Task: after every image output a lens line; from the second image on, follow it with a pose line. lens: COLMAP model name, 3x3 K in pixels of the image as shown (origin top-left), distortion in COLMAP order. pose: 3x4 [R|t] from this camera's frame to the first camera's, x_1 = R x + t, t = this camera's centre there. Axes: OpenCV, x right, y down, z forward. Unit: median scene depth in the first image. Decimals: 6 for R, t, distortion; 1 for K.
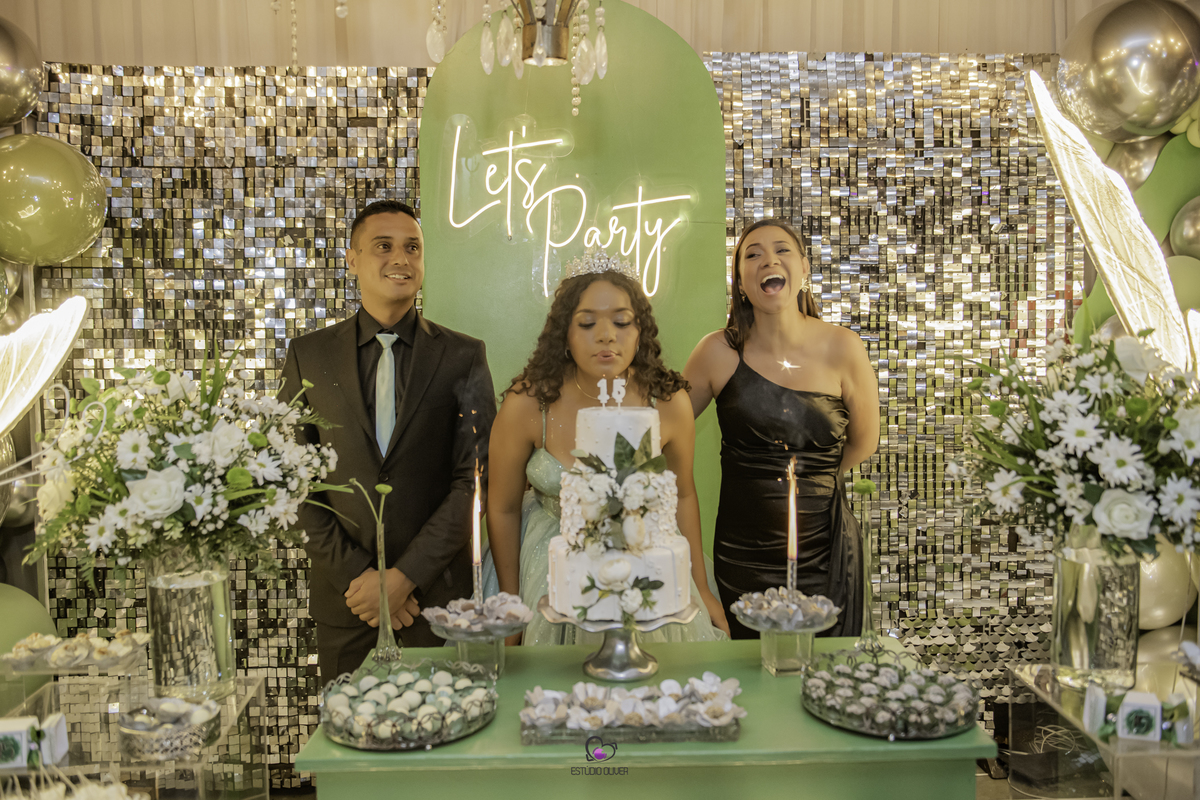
lens RADIAL K [[1033.7, 0, 600.1], [0, 1033.7, 399.1], [0, 0, 1]] dist [-0.045524, 0.008289]
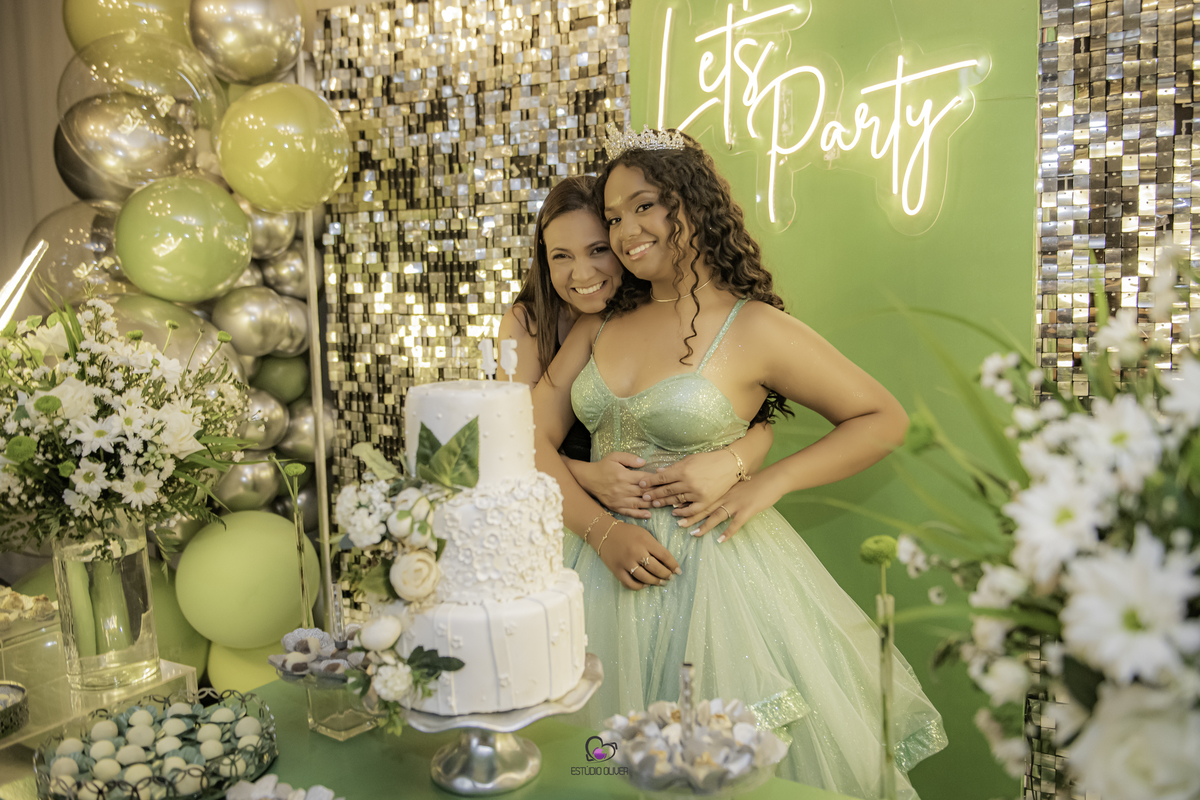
lens RADIAL K [[1033.7, 0, 600.1], [0, 1033.7, 399.1], [0, 0, 1]] dist [-0.045524, 0.008289]
pose [[0.816453, 0.053056, -0.574969, 0.283723], [-0.020525, 0.997807, 0.062928, -0.015174], [0.577047, -0.039577, 0.815752, 0.312608]]
